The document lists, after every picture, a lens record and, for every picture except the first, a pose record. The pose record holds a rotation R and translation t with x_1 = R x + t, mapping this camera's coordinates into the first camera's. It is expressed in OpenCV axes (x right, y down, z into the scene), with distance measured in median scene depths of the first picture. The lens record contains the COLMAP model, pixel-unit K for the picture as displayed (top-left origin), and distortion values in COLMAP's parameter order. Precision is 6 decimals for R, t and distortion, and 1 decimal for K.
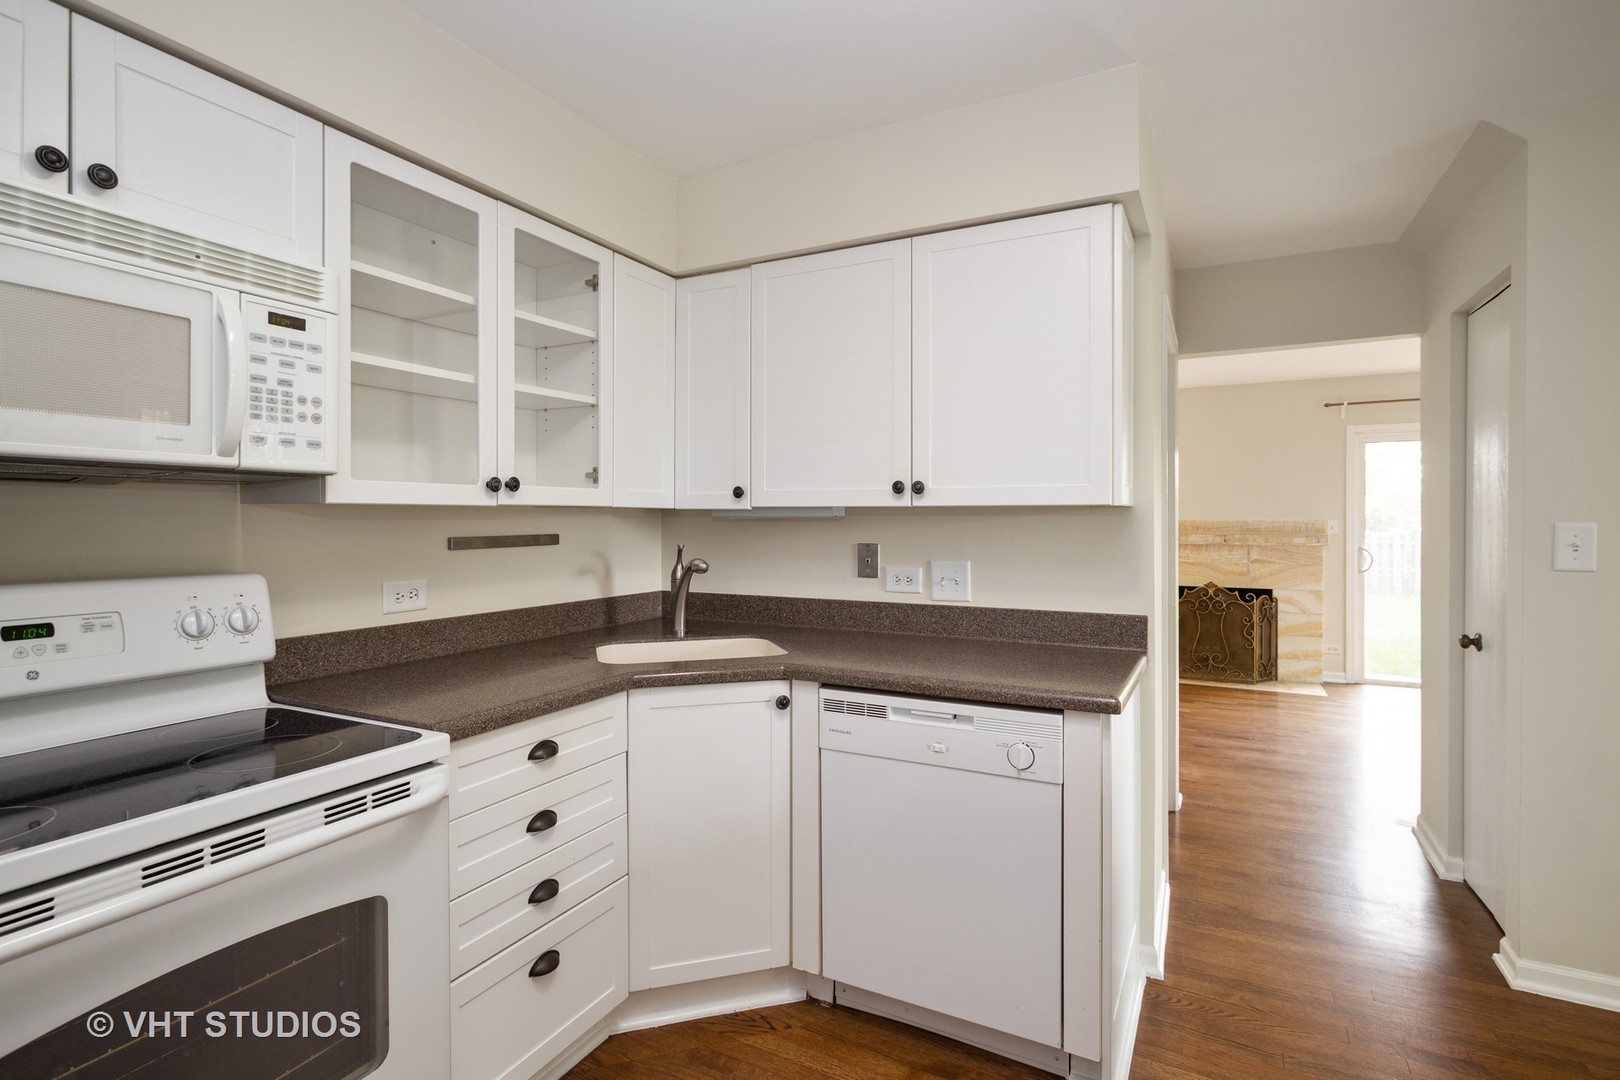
lens RADIAL K [[756.1, 0, 815.5], [0, 756.1, 530.3], [0, 0, 1]] dist [0.001007, 0.000480]
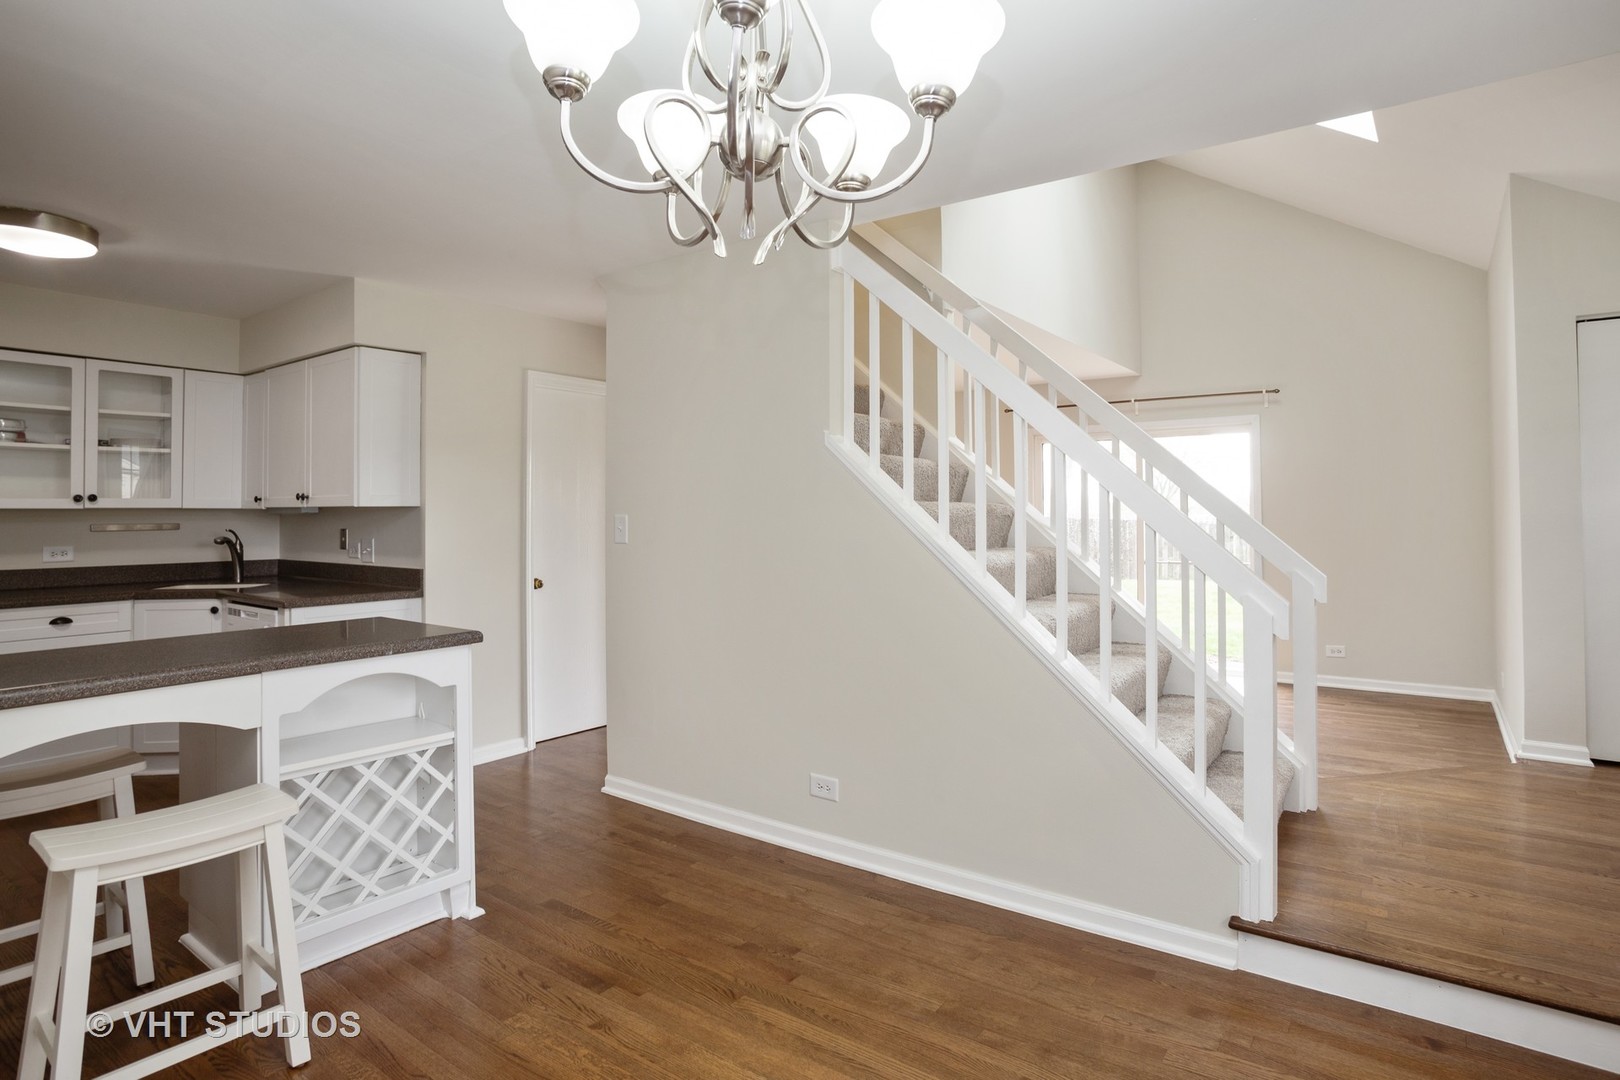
lens RADIAL K [[847.1, 0, 809.1], [0, 847.1, 500.4], [0, 0, 1]] dist [-0.005148, -0.000379]
pose [[0.986777, -0.004303, -0.162028, 2.434204], [-0.000099, 0.999631, -0.027150, 0.009088], [0.162085, 0.026807, 0.986413, -1.194194]]
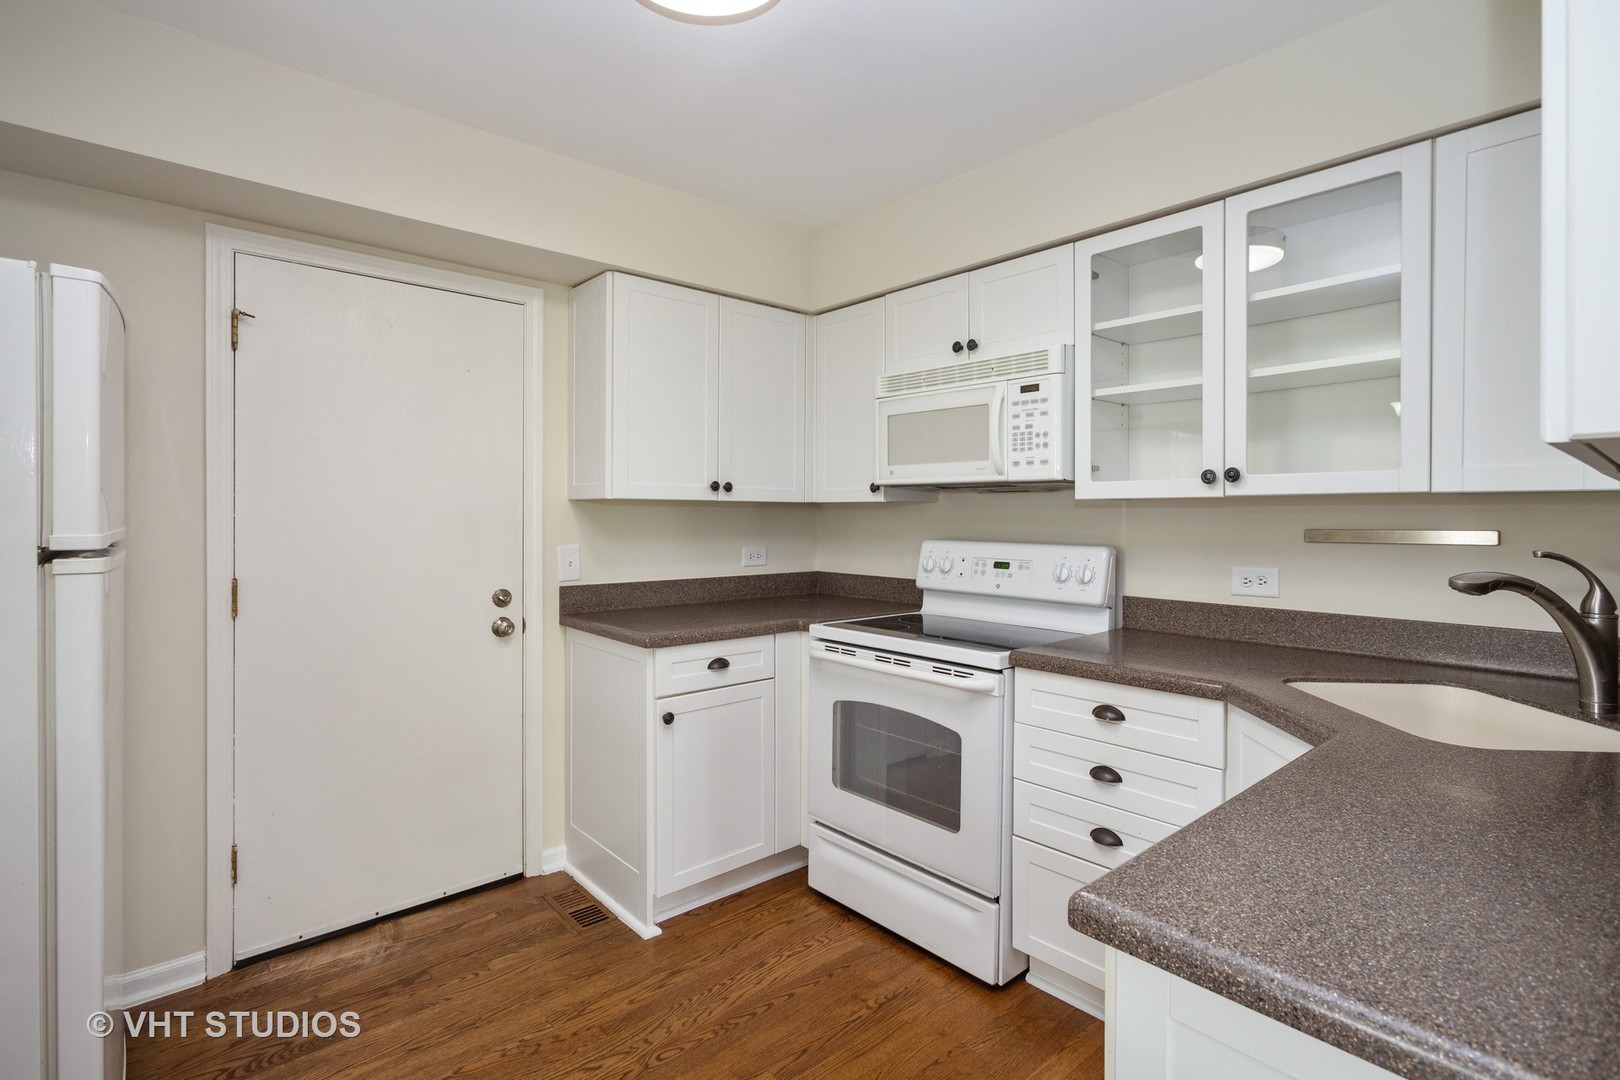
lens RADIAL K [[791.0, 0, 802.1], [0, 791.0, 518.3], [0, 0, 1]] dist [0.000060, 0.000351]
pose [[-0.361629, 0.005375, -0.932307, 1.026254], [-0.015250, 0.999815, 0.011680, -0.009096], [0.932197, 0.018441, -0.361480, 1.120676]]
